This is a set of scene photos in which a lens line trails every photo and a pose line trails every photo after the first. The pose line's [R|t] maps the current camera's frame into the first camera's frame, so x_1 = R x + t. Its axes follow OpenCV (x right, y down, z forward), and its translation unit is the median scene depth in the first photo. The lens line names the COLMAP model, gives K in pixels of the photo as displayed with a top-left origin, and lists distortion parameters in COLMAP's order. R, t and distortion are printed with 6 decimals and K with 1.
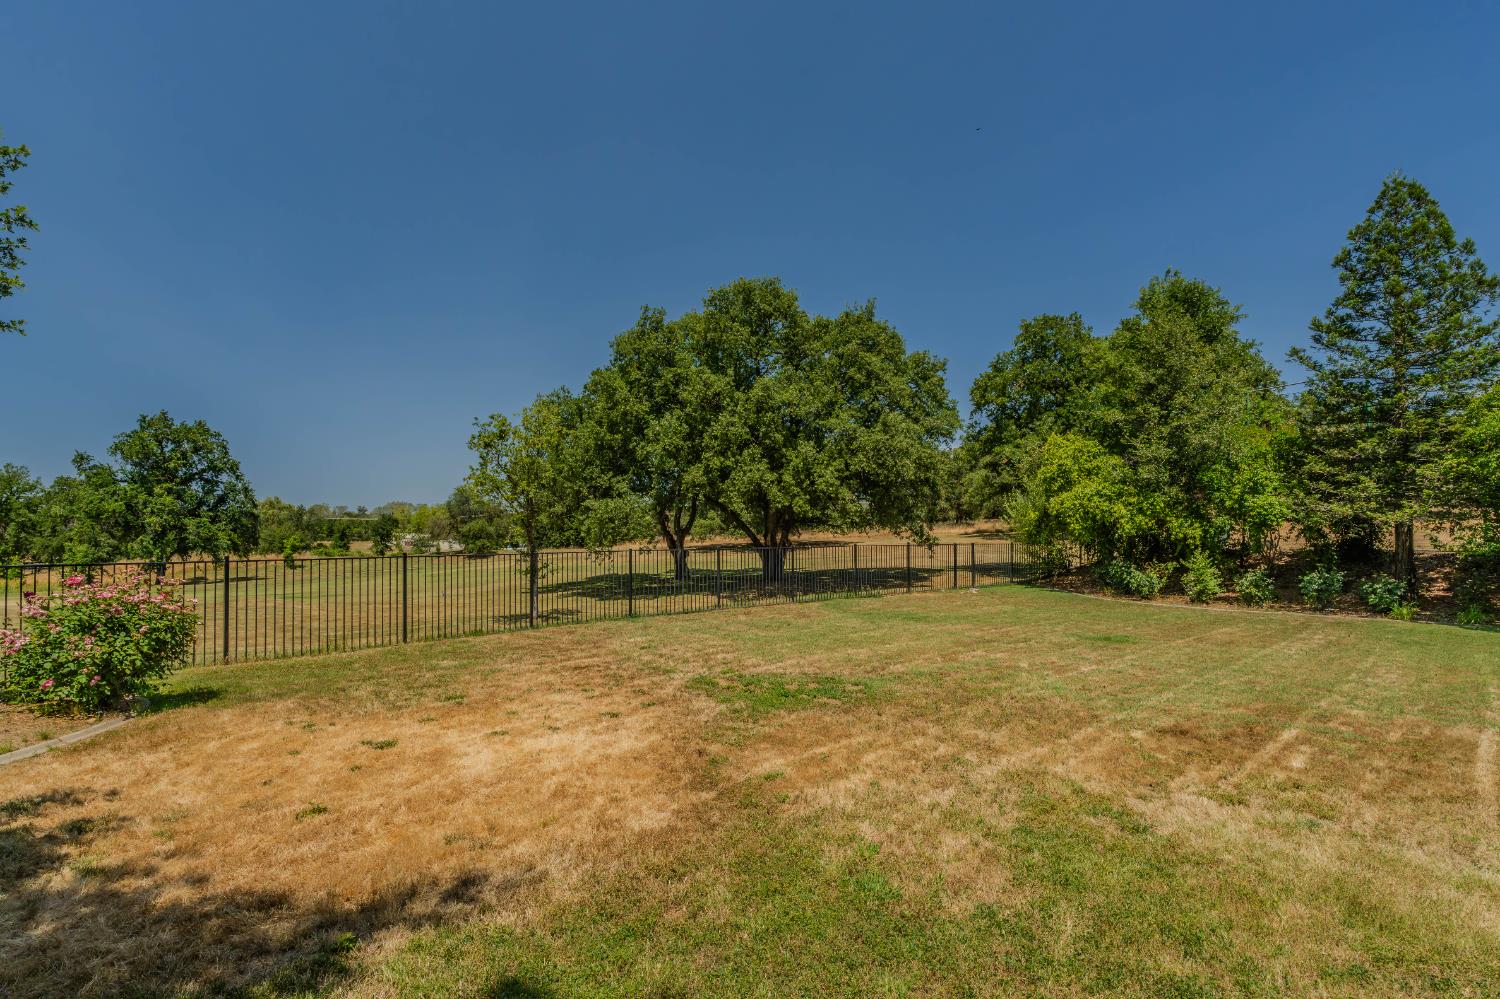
lens RADIAL K [[698.0, 0, 750.0], [0, 698.0, 499.5], [0, 0, 1]] dist [0.000316, -0.000054]
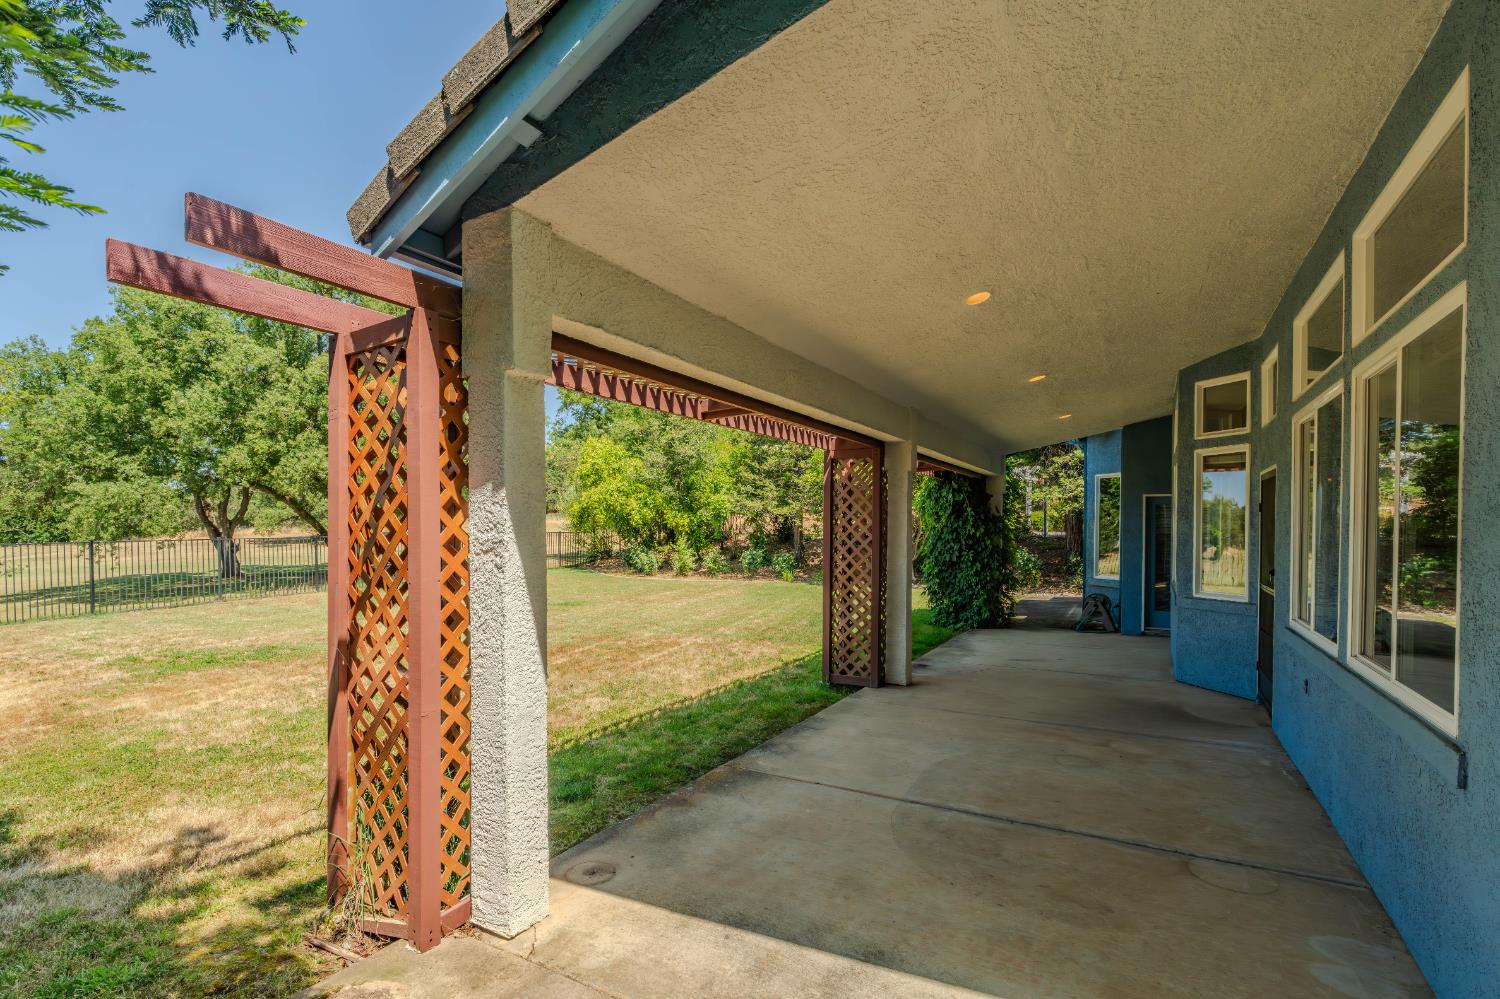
lens RADIAL K [[700.7, 0, 749.4], [0, 700.7, 533.6], [0, 0, 1]] dist [-0.001675, -0.000610]
pose [[0.873806, -0.008623, 0.486198, 0.055114], [-0.020930, 0.998249, 0.055320, -0.002412], [-0.485824, -0.058515, 0.872096, -0.086744]]
